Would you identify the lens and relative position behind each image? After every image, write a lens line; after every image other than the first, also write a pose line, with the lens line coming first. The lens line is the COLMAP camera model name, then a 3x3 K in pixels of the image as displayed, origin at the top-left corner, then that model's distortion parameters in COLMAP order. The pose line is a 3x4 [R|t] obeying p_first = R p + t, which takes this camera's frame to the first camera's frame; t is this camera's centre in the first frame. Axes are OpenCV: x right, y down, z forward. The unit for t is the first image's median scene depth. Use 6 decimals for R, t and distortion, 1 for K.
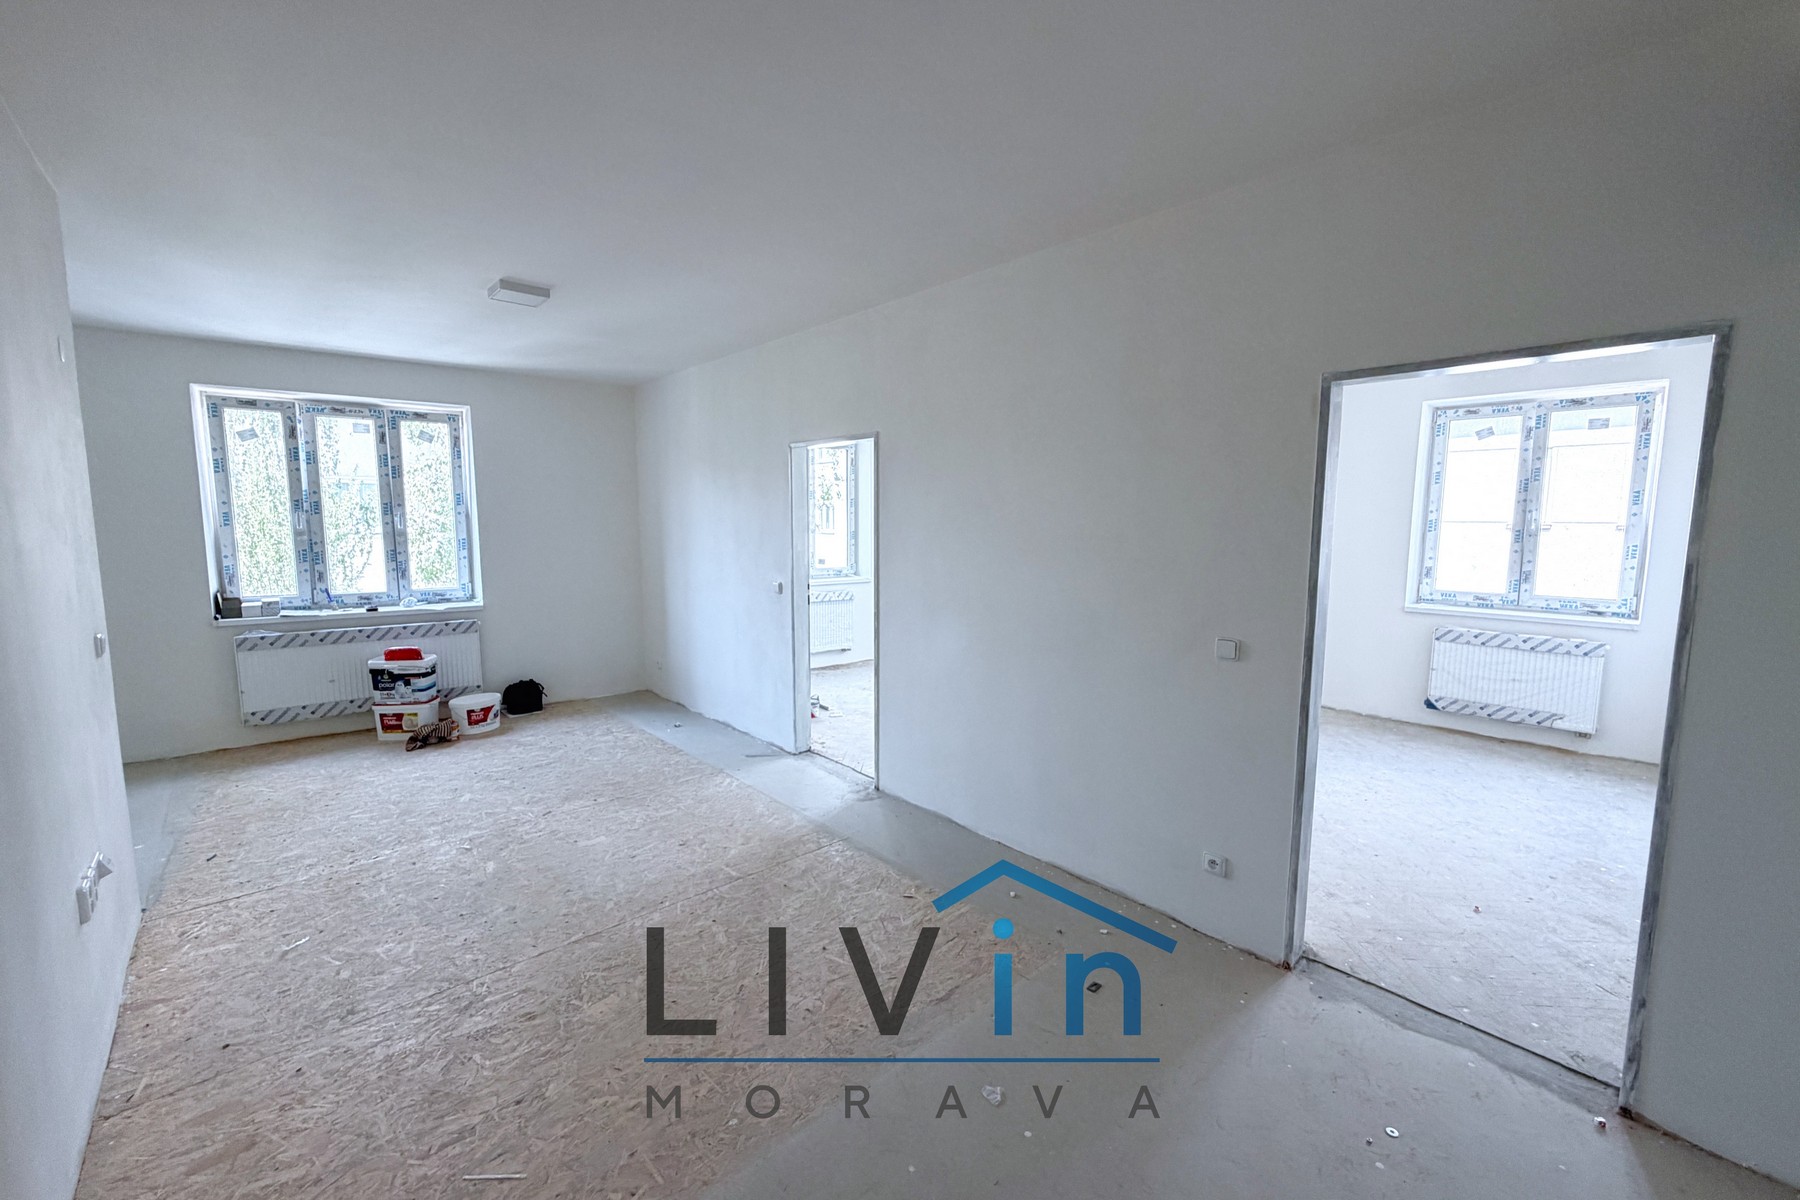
lens RADIAL K [[719.4, 0, 895.4], [0, 719.4, 597.6], [0, 0, 1]] dist [0.000043, -0.000002]
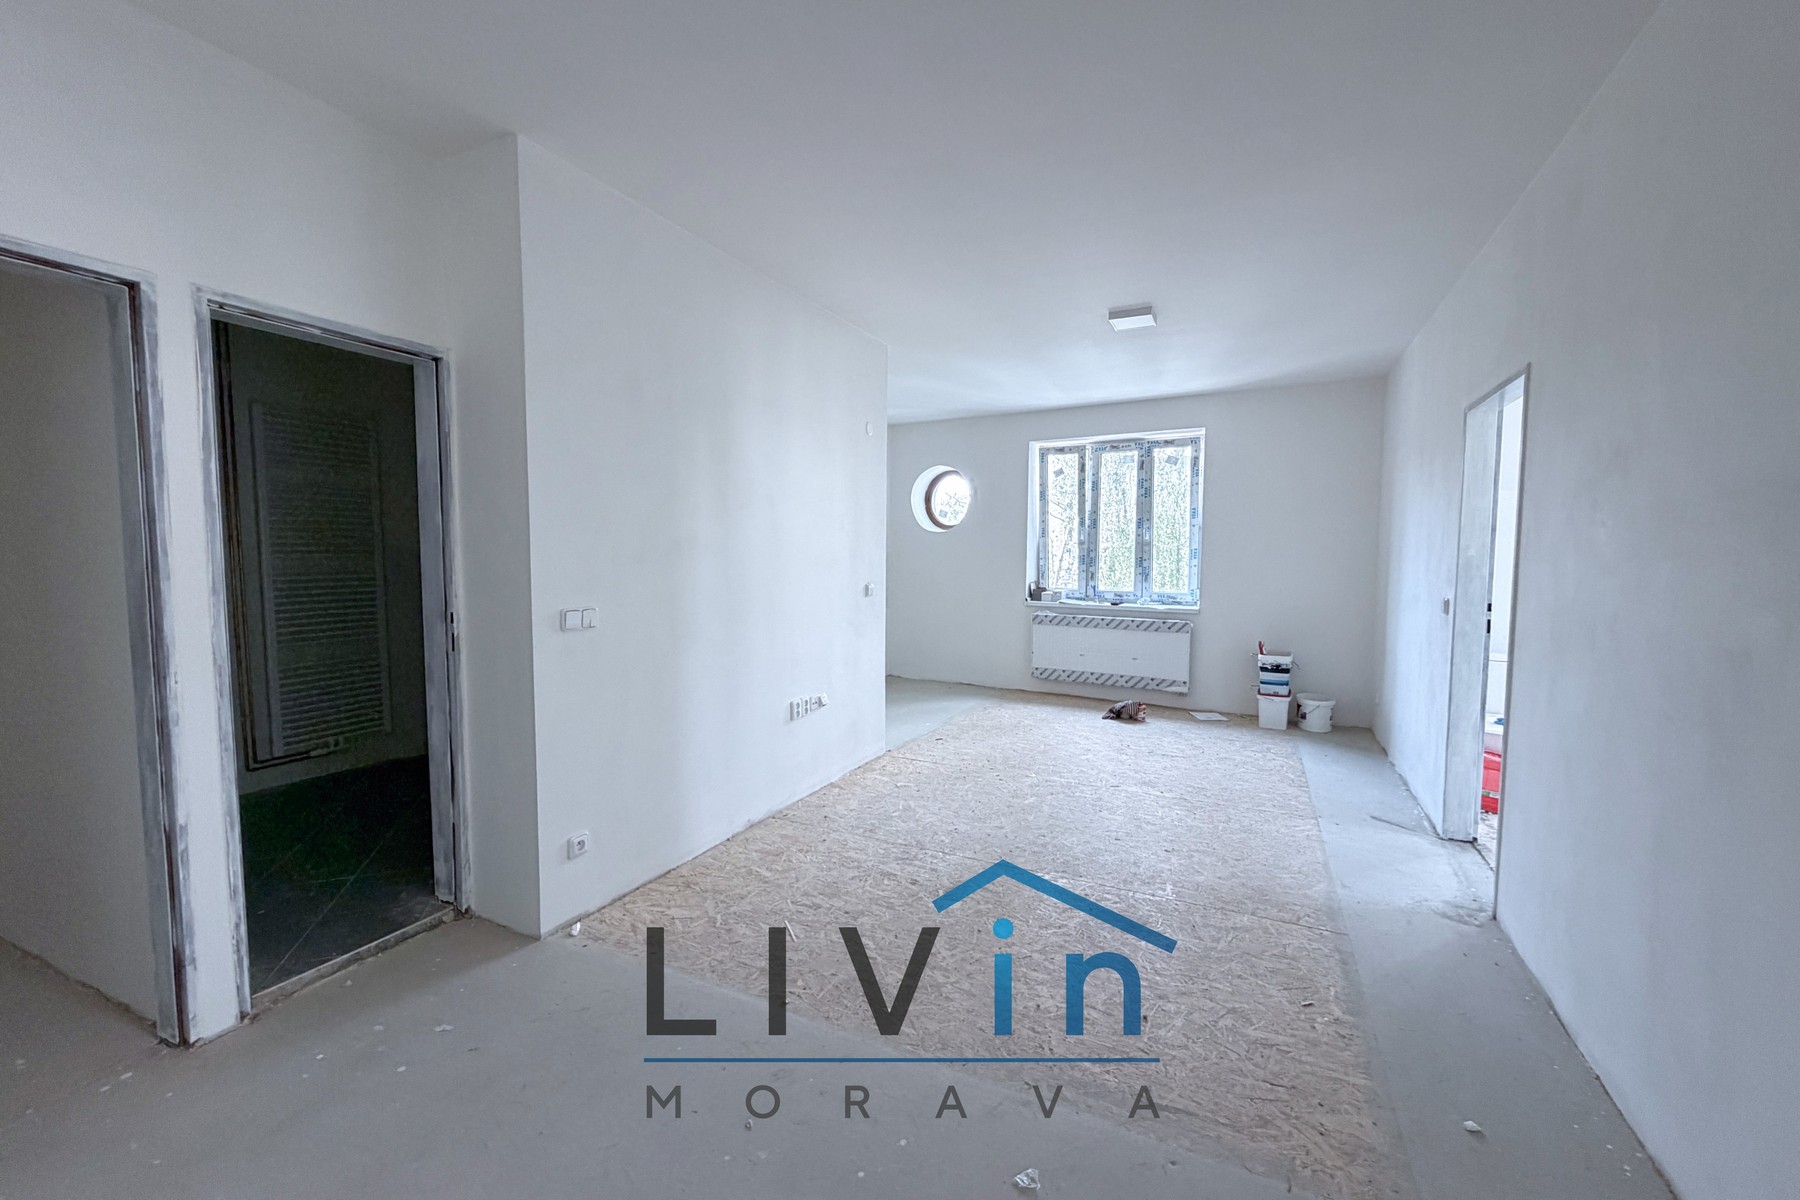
lens RADIAL K [[719.4, 0, 895.4], [0, 719.4, 597.6], [0, 0, 1]] dist [0.000043, -0.000002]
pose [[0.364967, 0.058477, -0.929182, 0.306821], [-0.105473, 0.994197, 0.021141, 0.021172], [0.925027, 0.090288, 0.369017, 0.205051]]
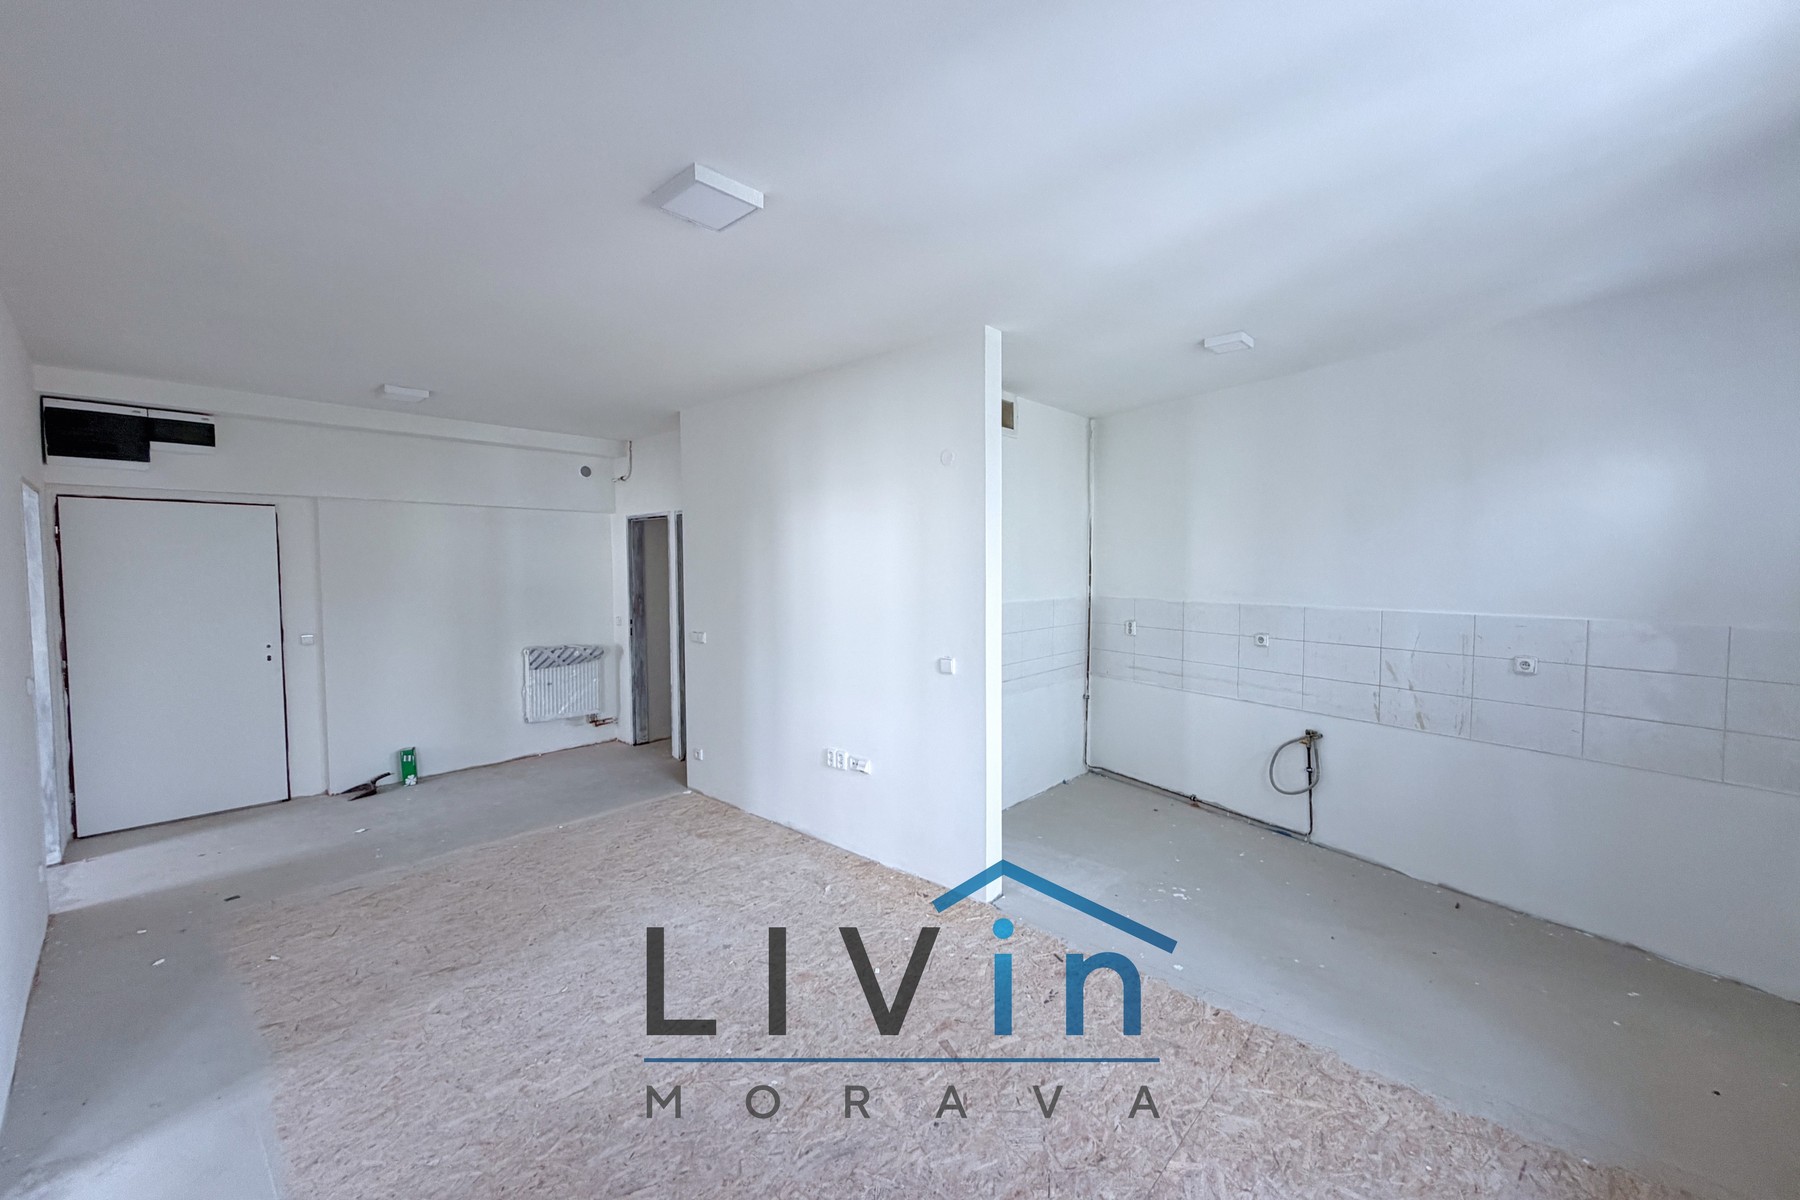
lens RADIAL K [[721.8, 0, 892.1], [0, 721.8, 585.0], [0, 0, 1]] dist [-0.001047, 0.000572]
pose [[-0.996265, 0.001910, -0.086328, -0.452966], [-0.009896, 0.990643, 0.136121, -0.141125], [0.085780, 0.136467, -0.986924, 1.209592]]
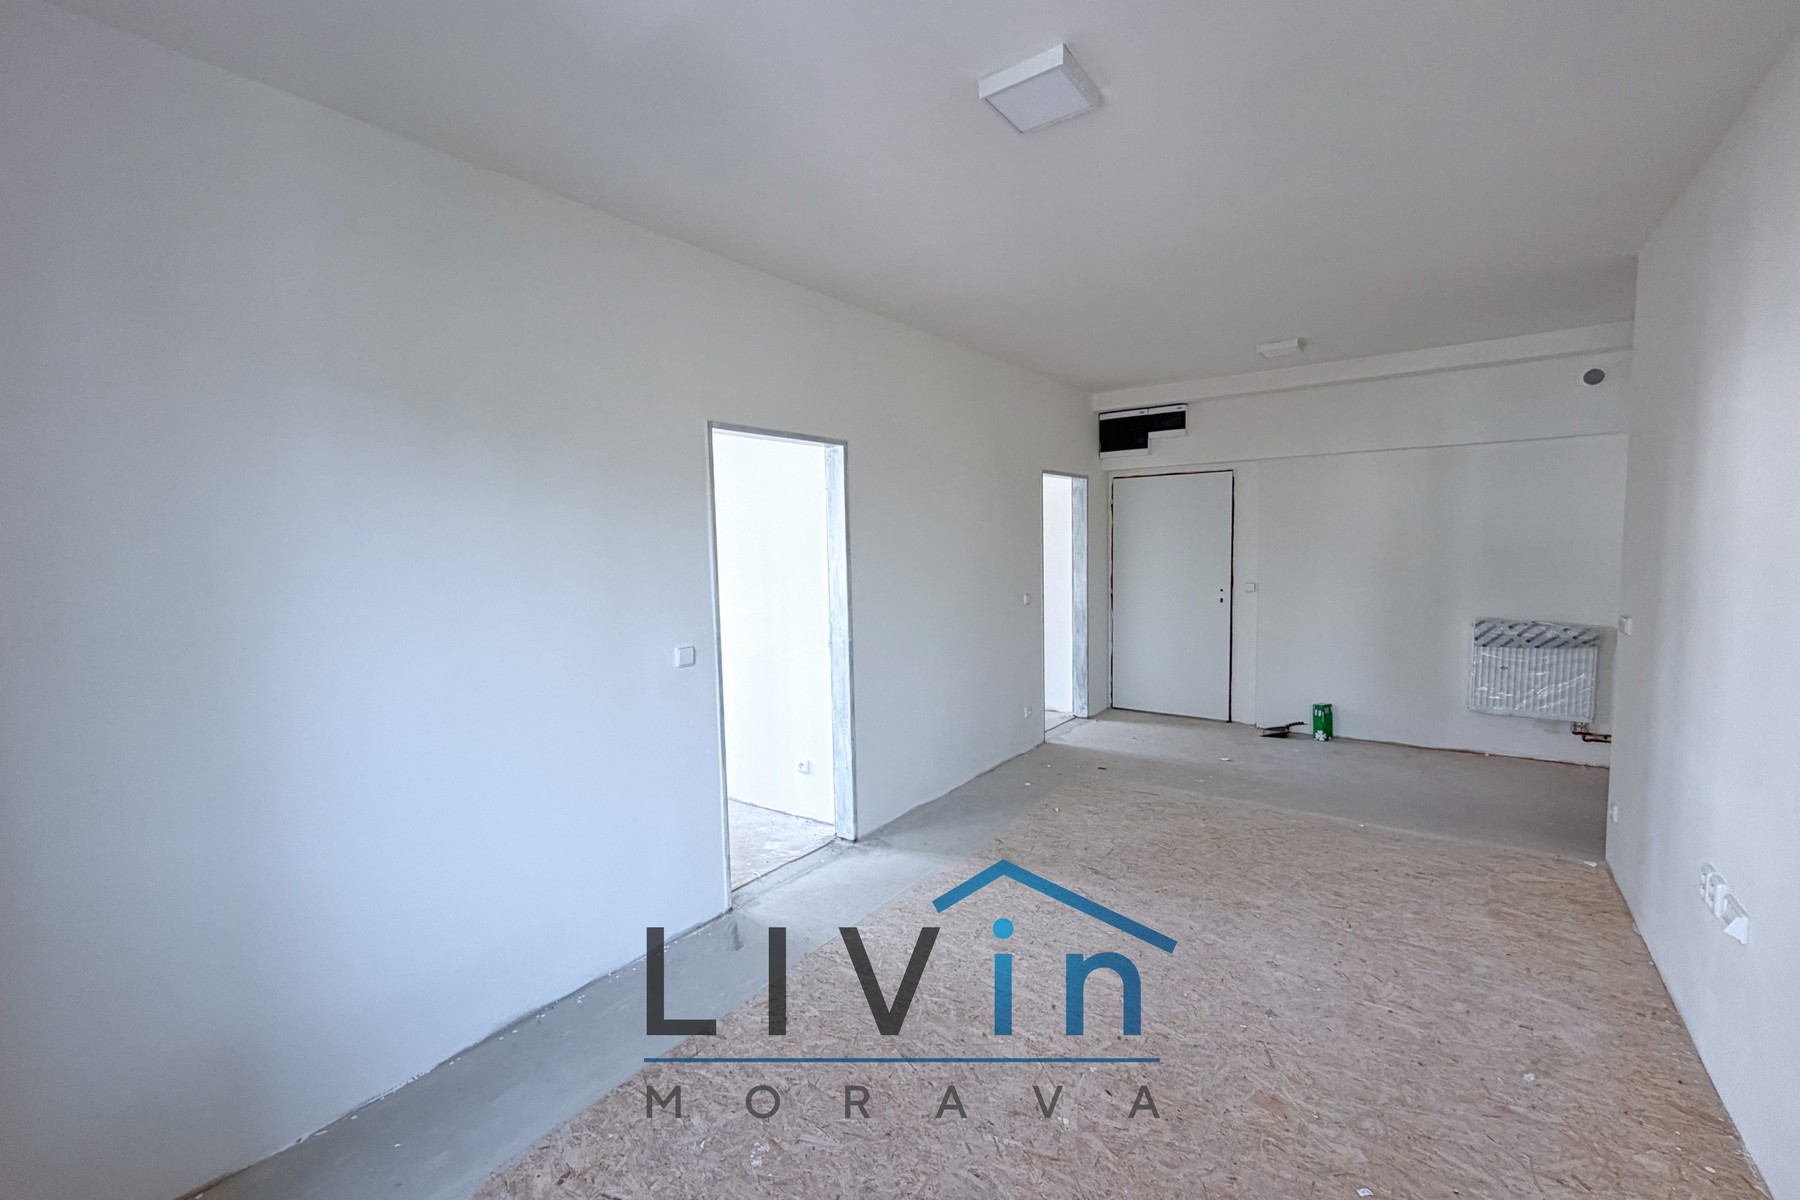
lens RADIAL K [[746.4, 0, 900.0], [0, 746.4, 600.0], [0, 0, 1]] dist [0.001399, -0.000068]
pose [[-0.203293, -0.079855, 0.975856, -0.770714], [0.129555, 0.985711, 0.107650, -0.099310], [-0.970509, 0.148312, -0.190043, 0.917680]]
